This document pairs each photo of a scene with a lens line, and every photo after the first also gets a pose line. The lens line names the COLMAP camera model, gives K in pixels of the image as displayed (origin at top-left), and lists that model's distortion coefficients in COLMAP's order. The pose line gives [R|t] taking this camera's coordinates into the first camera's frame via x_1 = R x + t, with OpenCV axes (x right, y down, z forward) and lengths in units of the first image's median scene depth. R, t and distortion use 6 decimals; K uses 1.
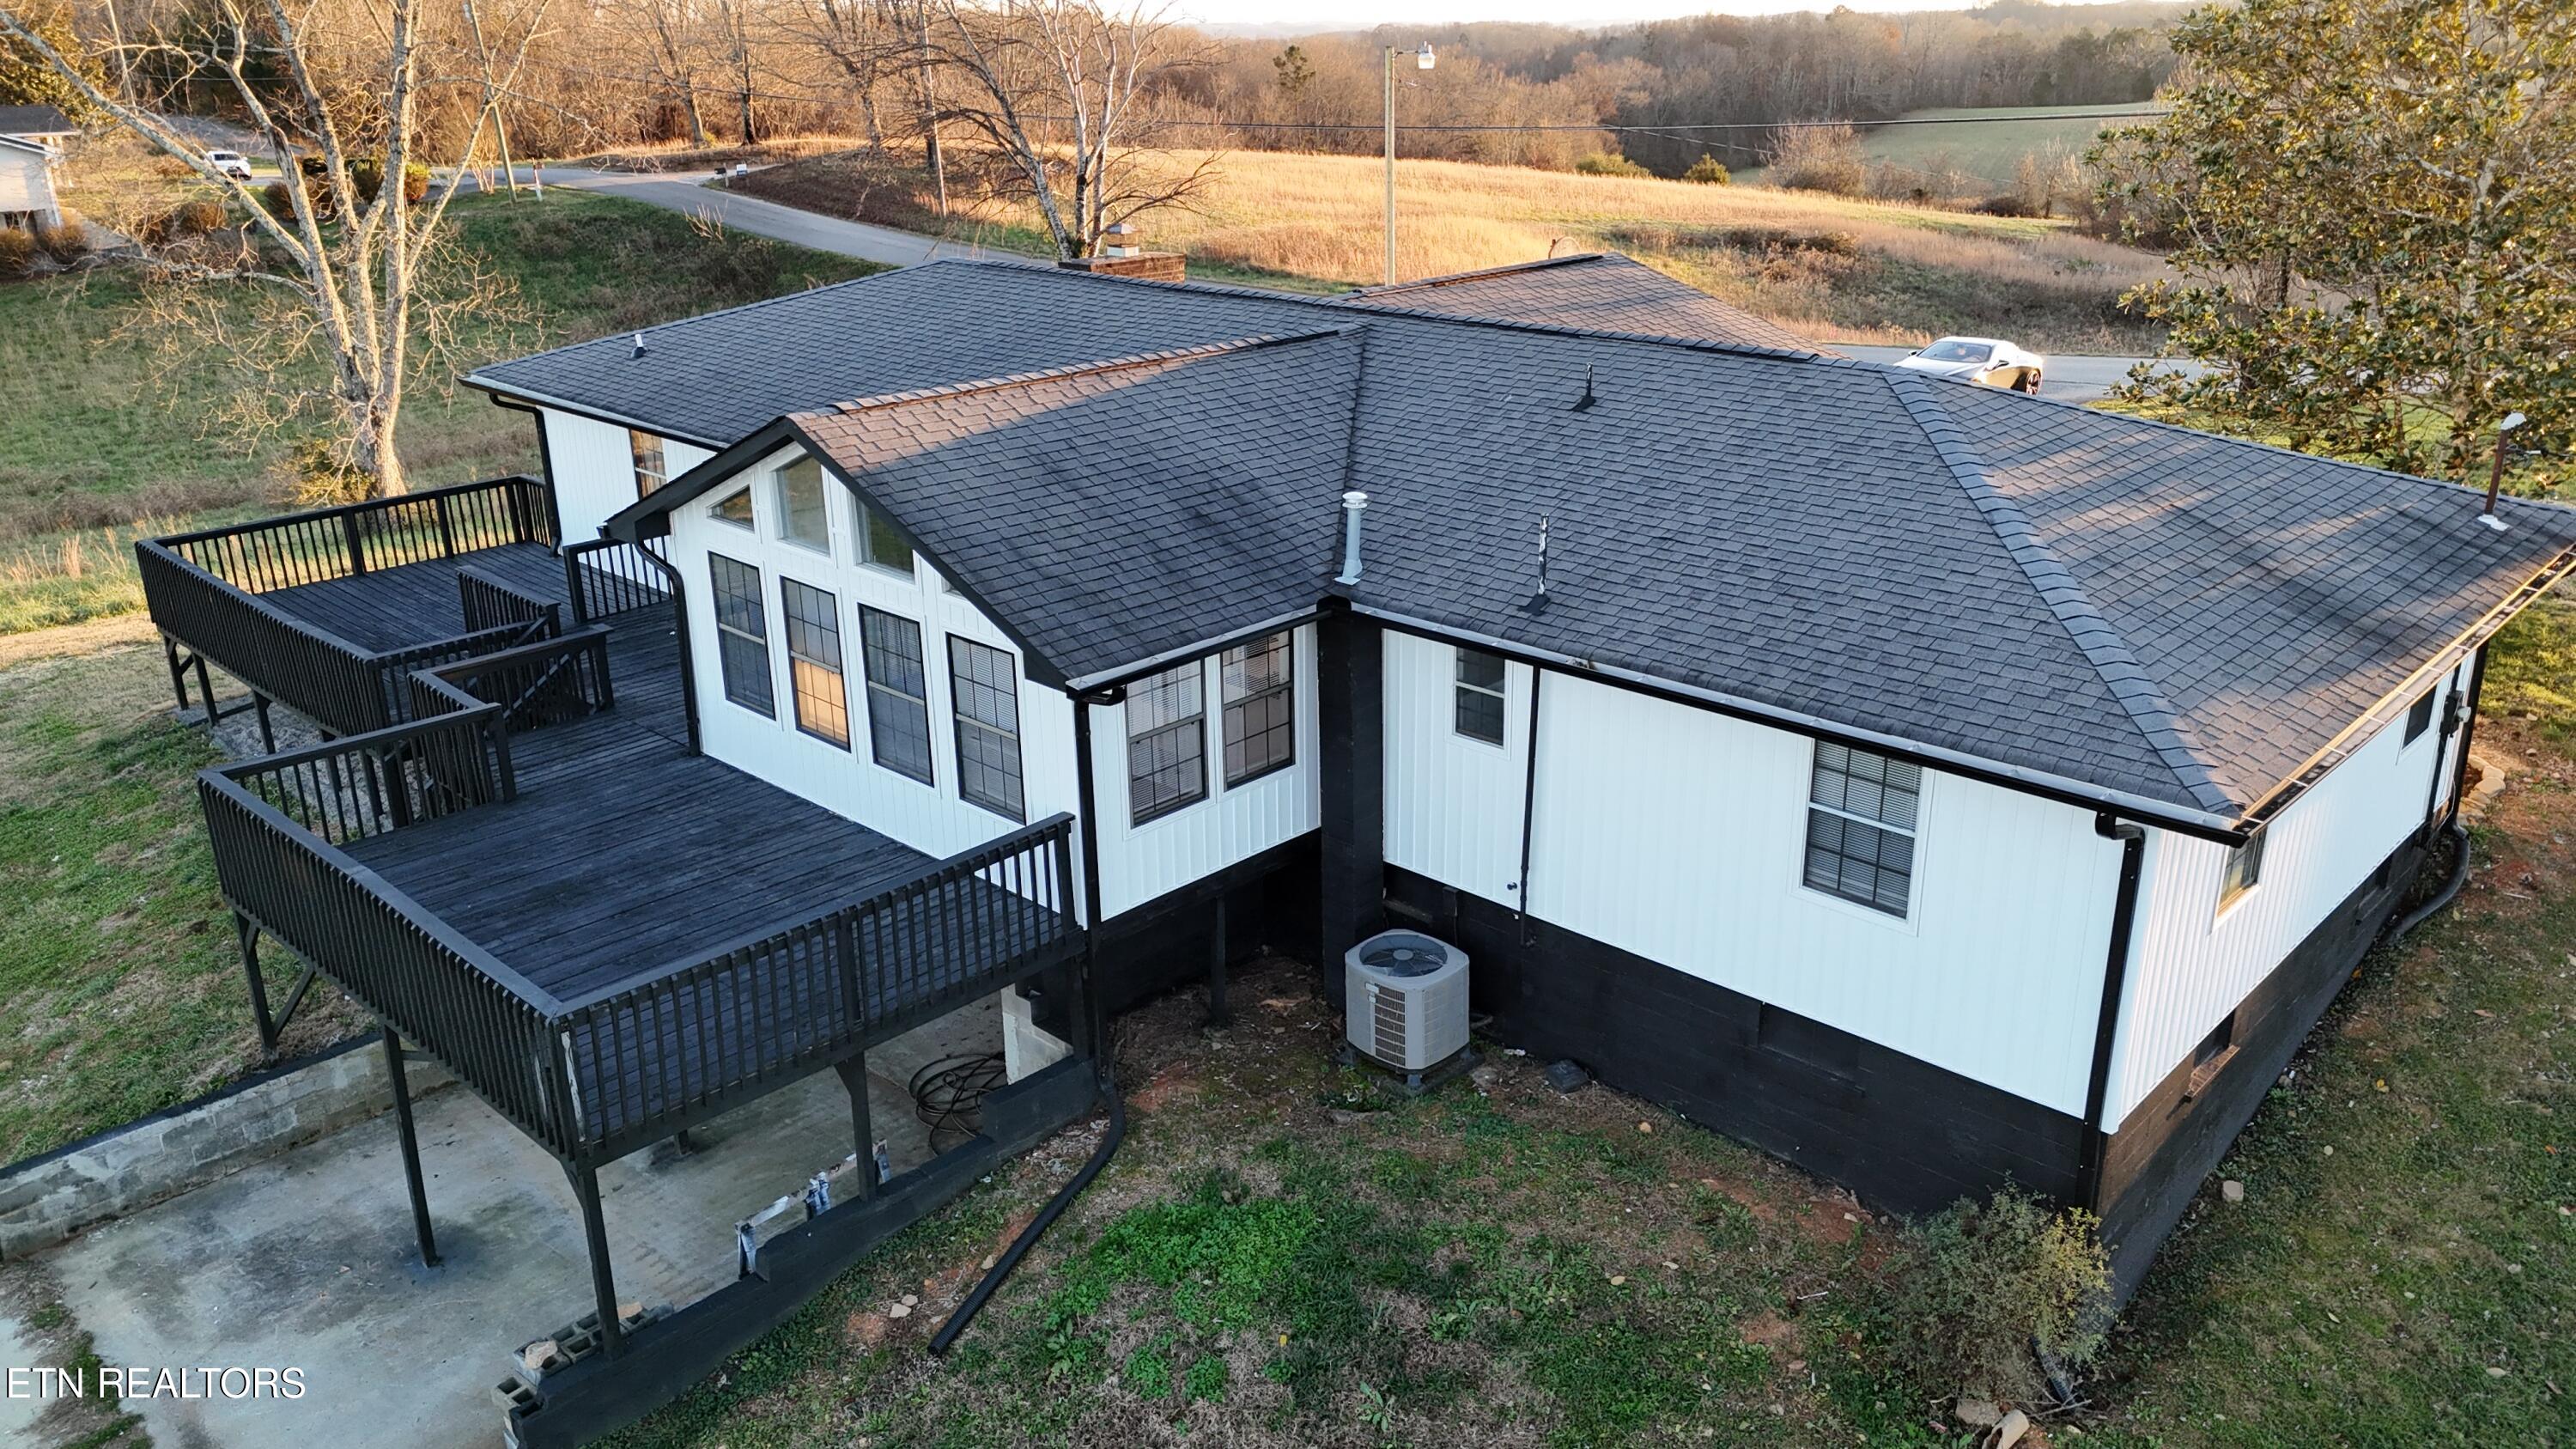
lens RADIAL K [[1890.7, 0, 1294.7], [0, 1890.7, 733.7], [0, 0, 1]] dist [0.098153, -0.095087]
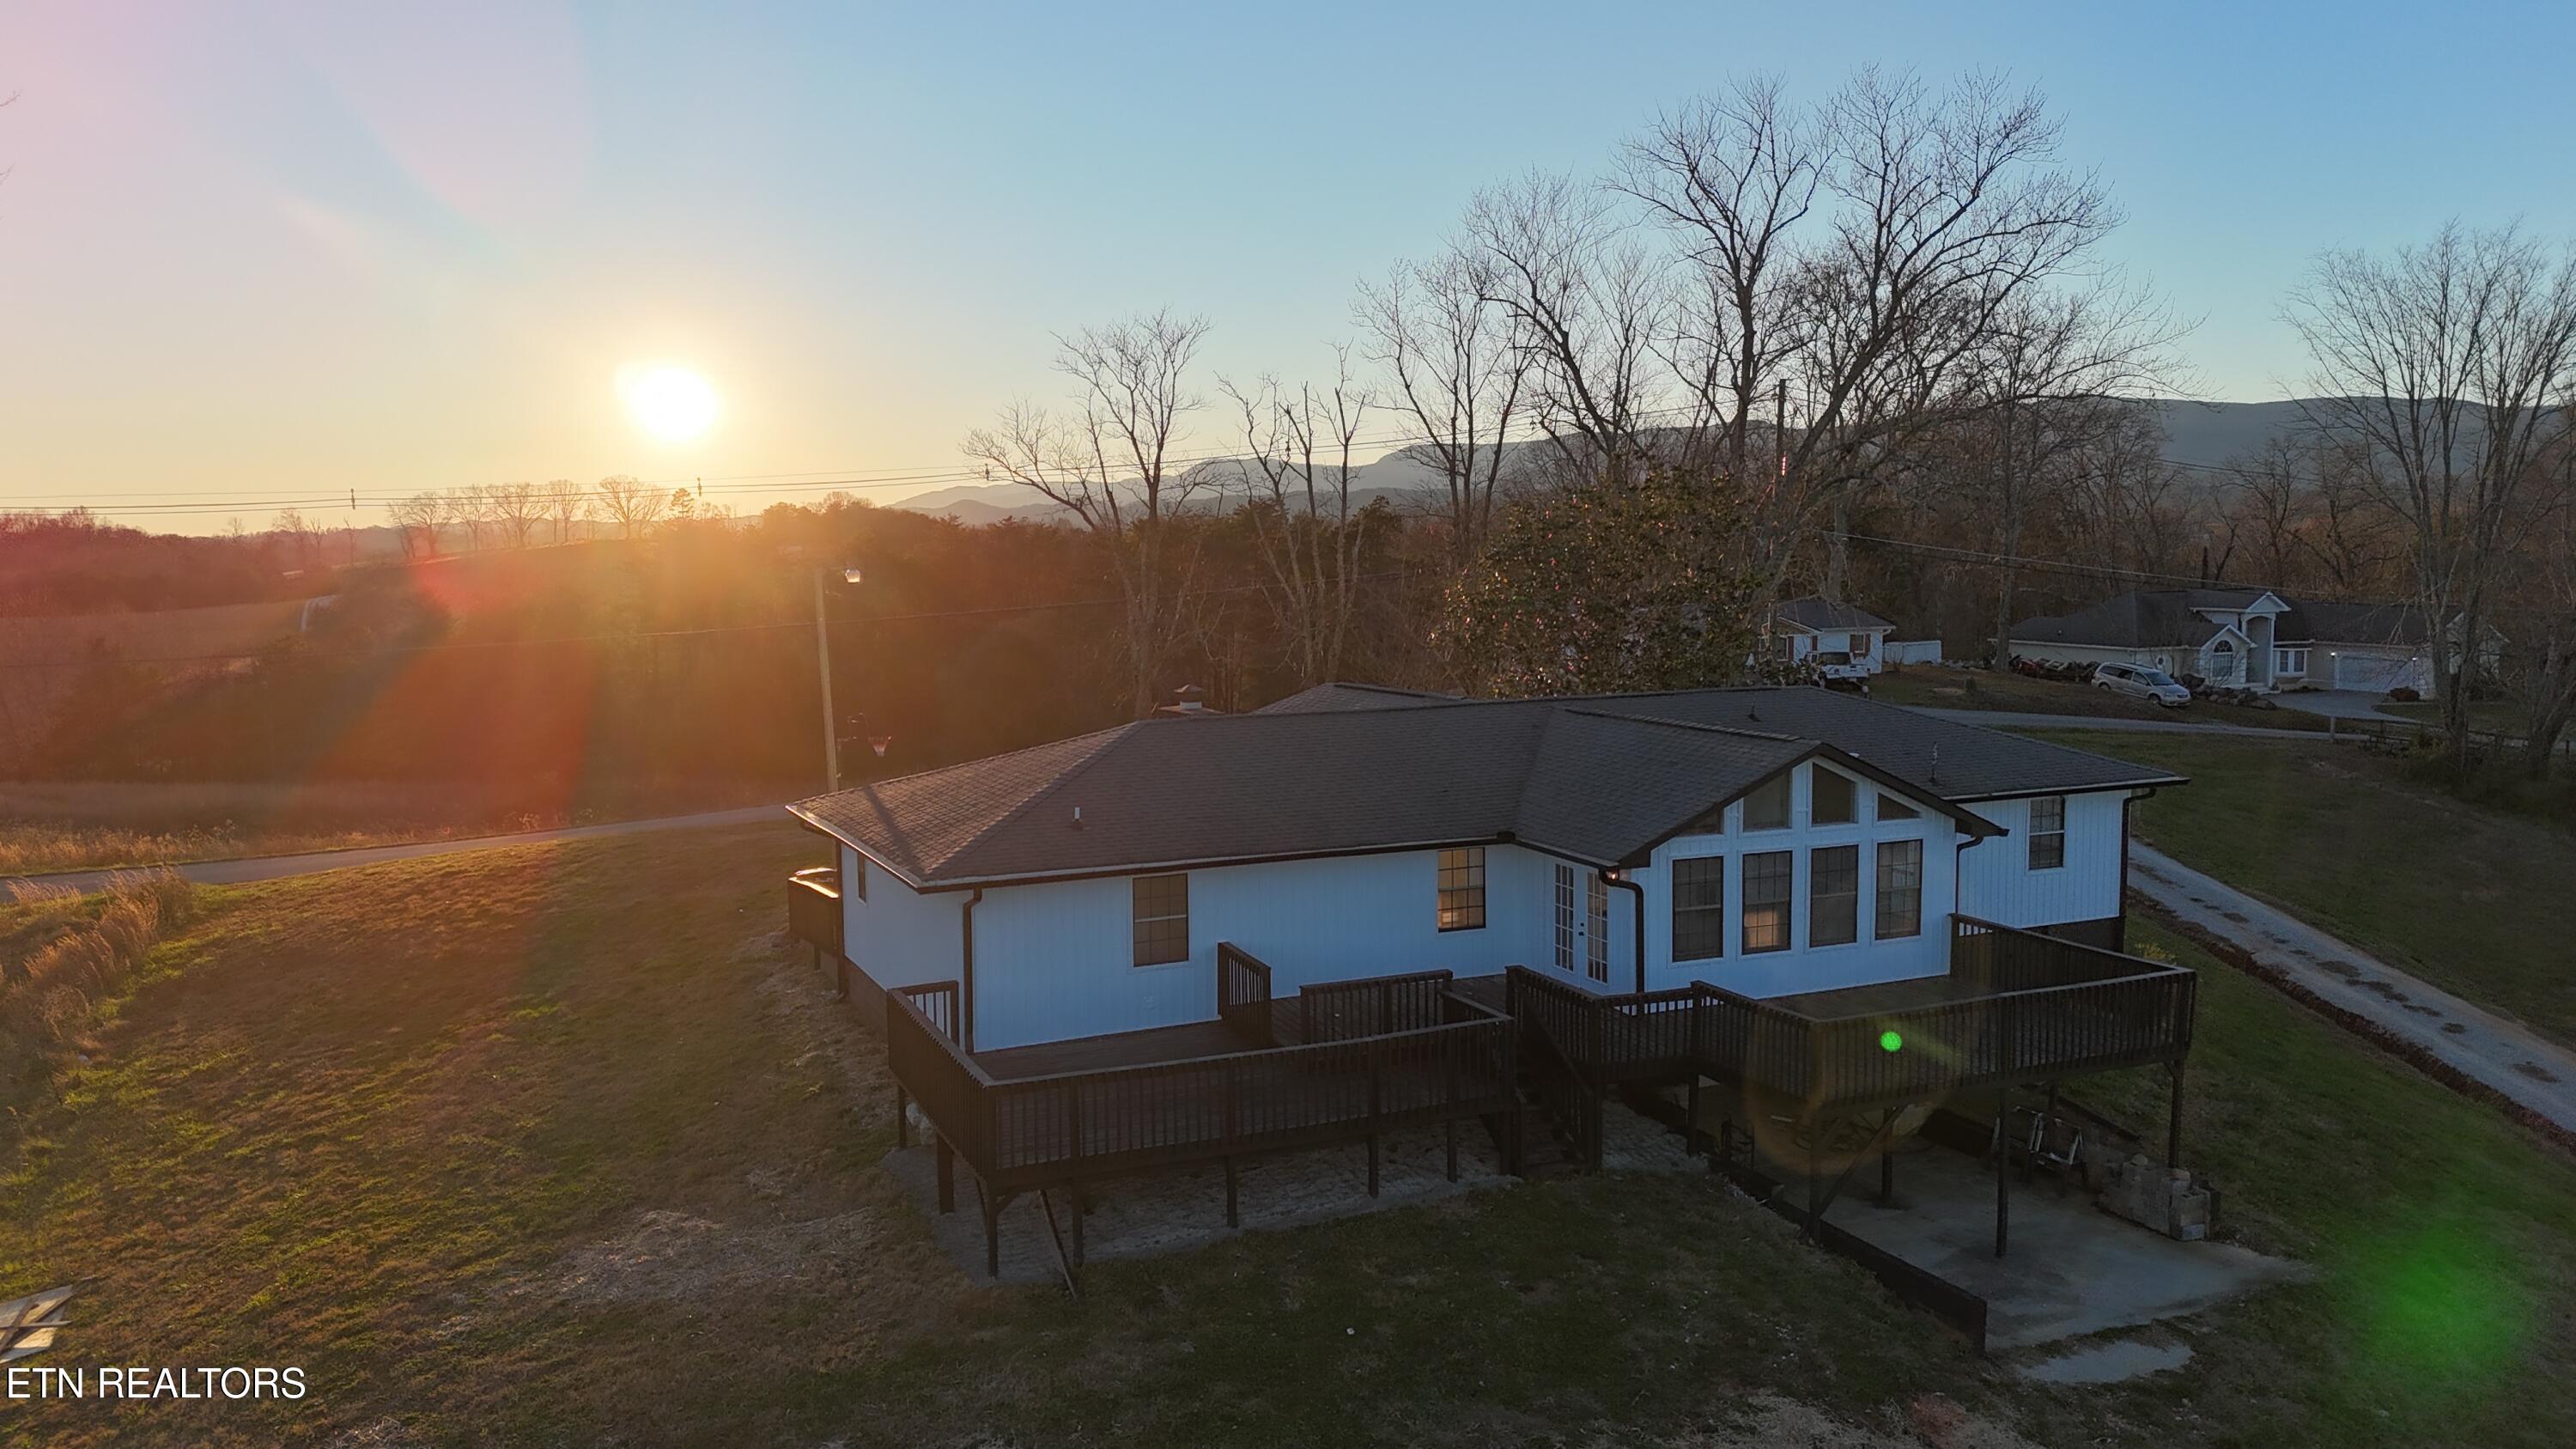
lens RADIAL K [[1890.7, 0, 1294.7], [0, 1890.7, 733.7], [0, 0, 1]] dist [0.098153, -0.095087]
pose [[0.364191, -0.085953, 0.927349, -2.017824], [0.331337, 0.942543, -0.042763, -0.251480], [-0.870391, 0.322839, 0.371745, 0.739256]]
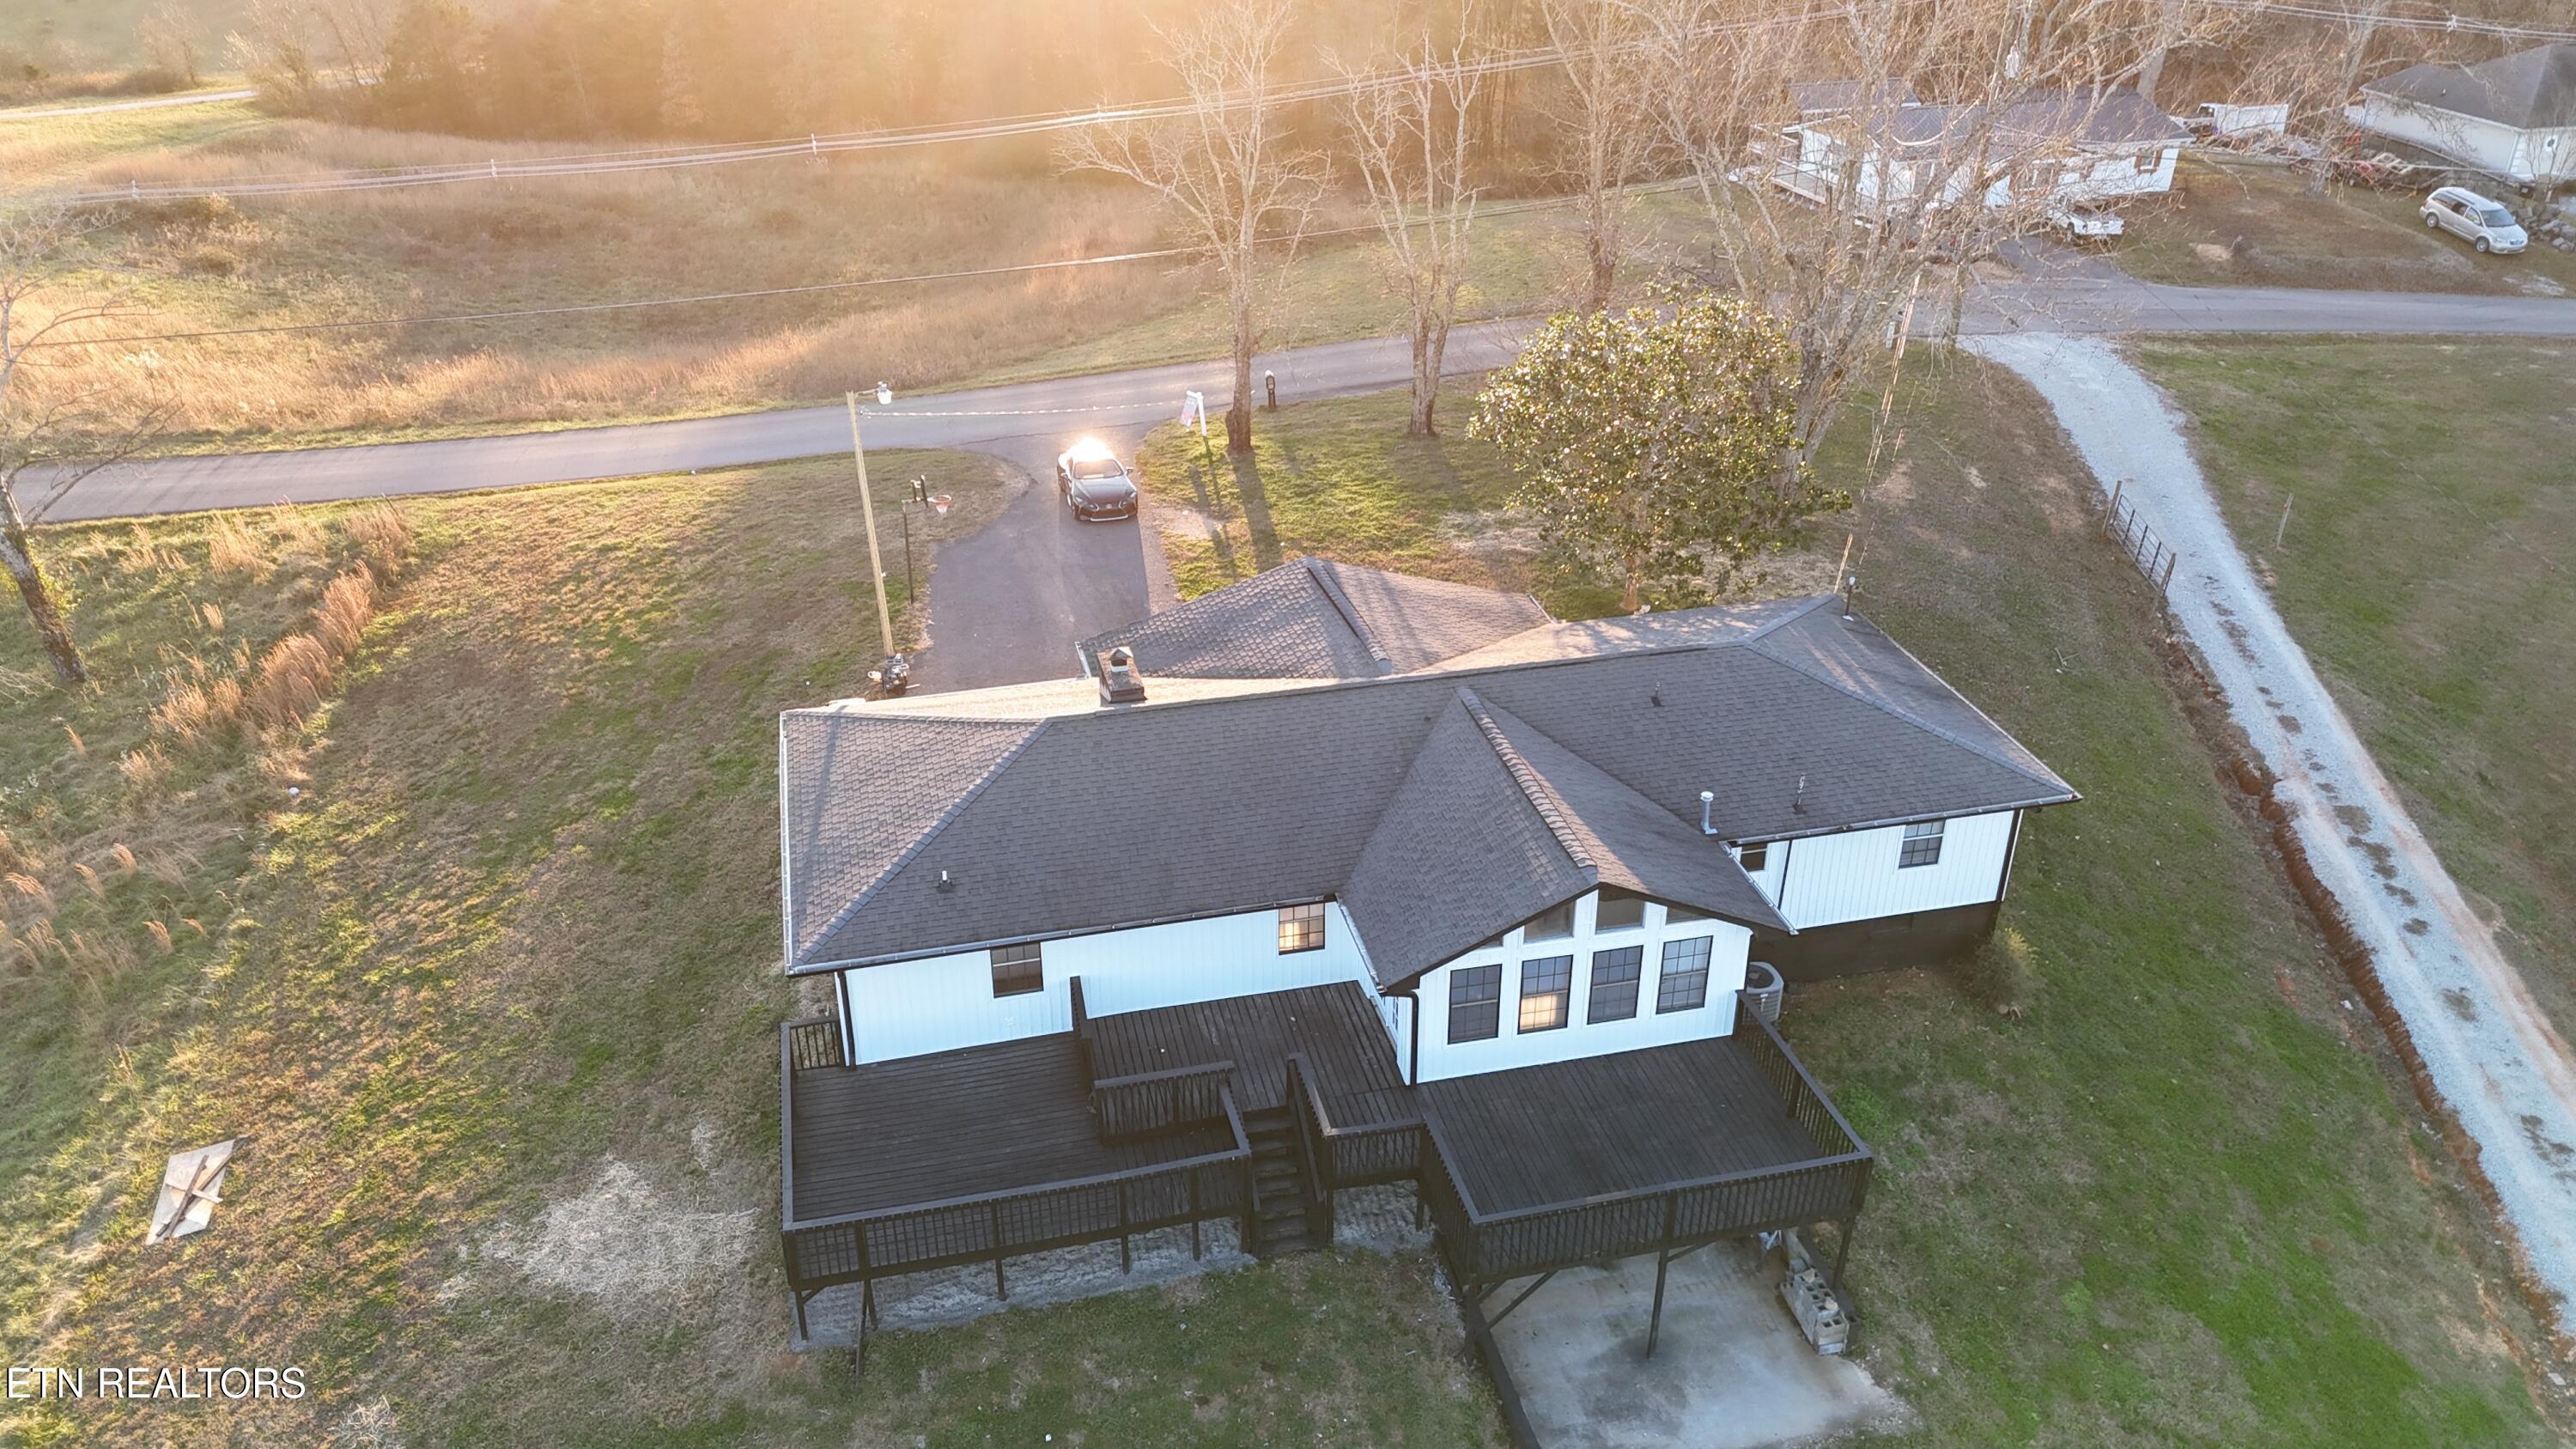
lens RADIAL K [[1890.7, 0, 1294.7], [0, 1890.7, 733.7], [0, 0, 1]] dist [0.098153, -0.095087]
pose [[0.535391, -0.394488, 0.746817, -1.749210], [0.289925, 0.916333, 0.276184, -0.894299], [-0.793284, 0.068655, 0.604968, 0.068862]]
